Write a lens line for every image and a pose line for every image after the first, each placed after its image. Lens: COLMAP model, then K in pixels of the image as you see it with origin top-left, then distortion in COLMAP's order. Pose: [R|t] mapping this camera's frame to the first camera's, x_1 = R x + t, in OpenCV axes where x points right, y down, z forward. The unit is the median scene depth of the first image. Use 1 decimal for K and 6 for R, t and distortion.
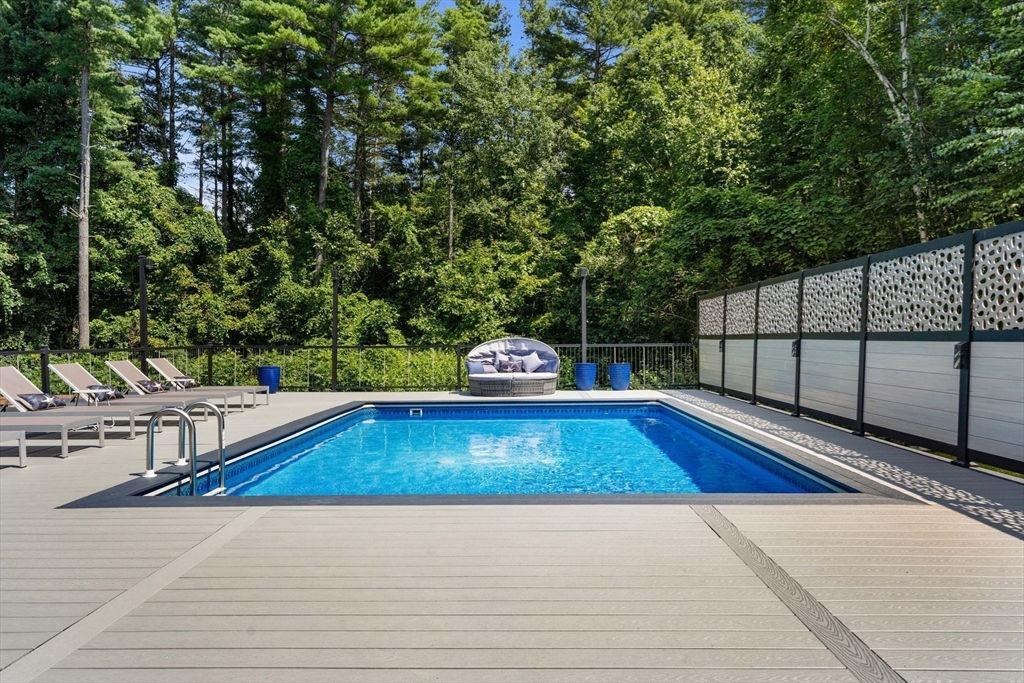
lens RADIAL K [[723.9, 0, 506.1], [0, 723.9, 344.4], [0, 0, 1]] dist [0.005550, -0.000252]
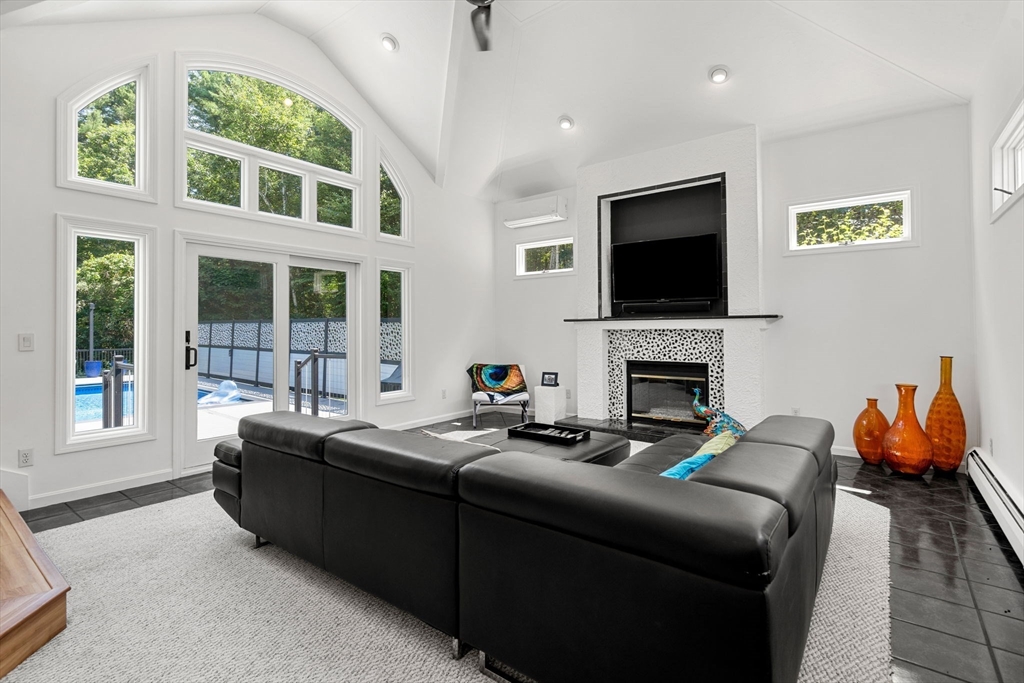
lens RADIAL K [[474.7, 0, 509.3], [0, 474.7, 324.4], [0, 0, 1]] dist [-0.002712, 0.000024]
pose [[0.602991, 0.016496, 0.797577, -0.106220], [0.002479, 0.999743, -0.022551, -0.018662], [-0.797744, 0.015576, 0.602795, -0.243798]]
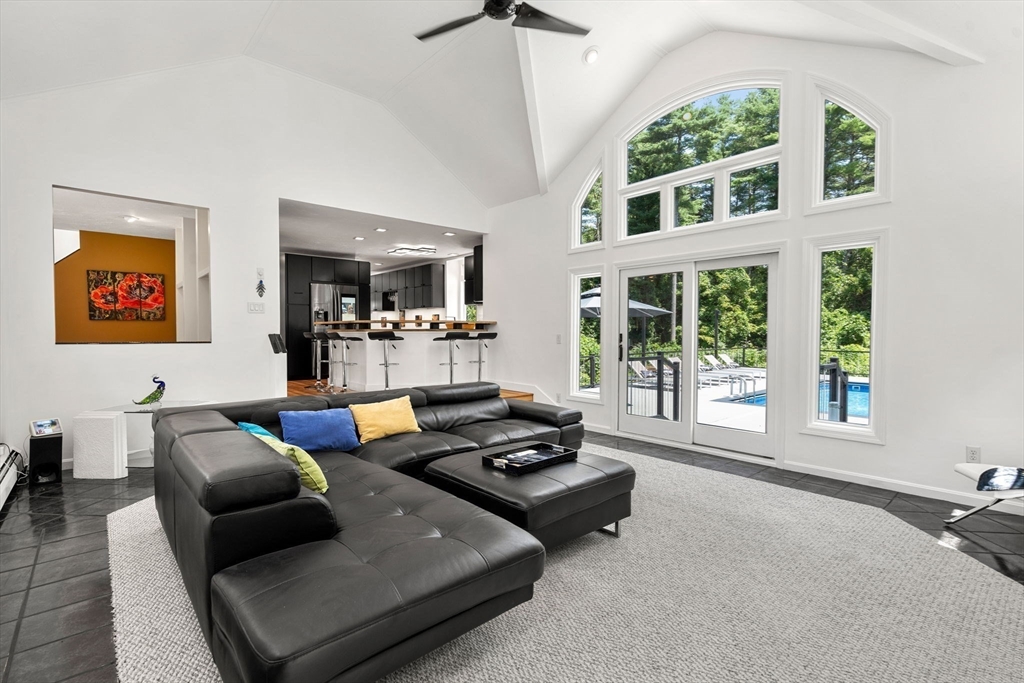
lens RADIAL K [[474.7, 0, 512.9], [0, 474.7, 345.0], [0, 0, 1]] dist [-0.002712, 0.000024]
pose [[0.679483, 0.030411, -0.733061, 0.083765], [-0.013801, 0.999494, 0.028672, -0.020709], [0.733561, -0.009365, 0.679559, -0.249761]]
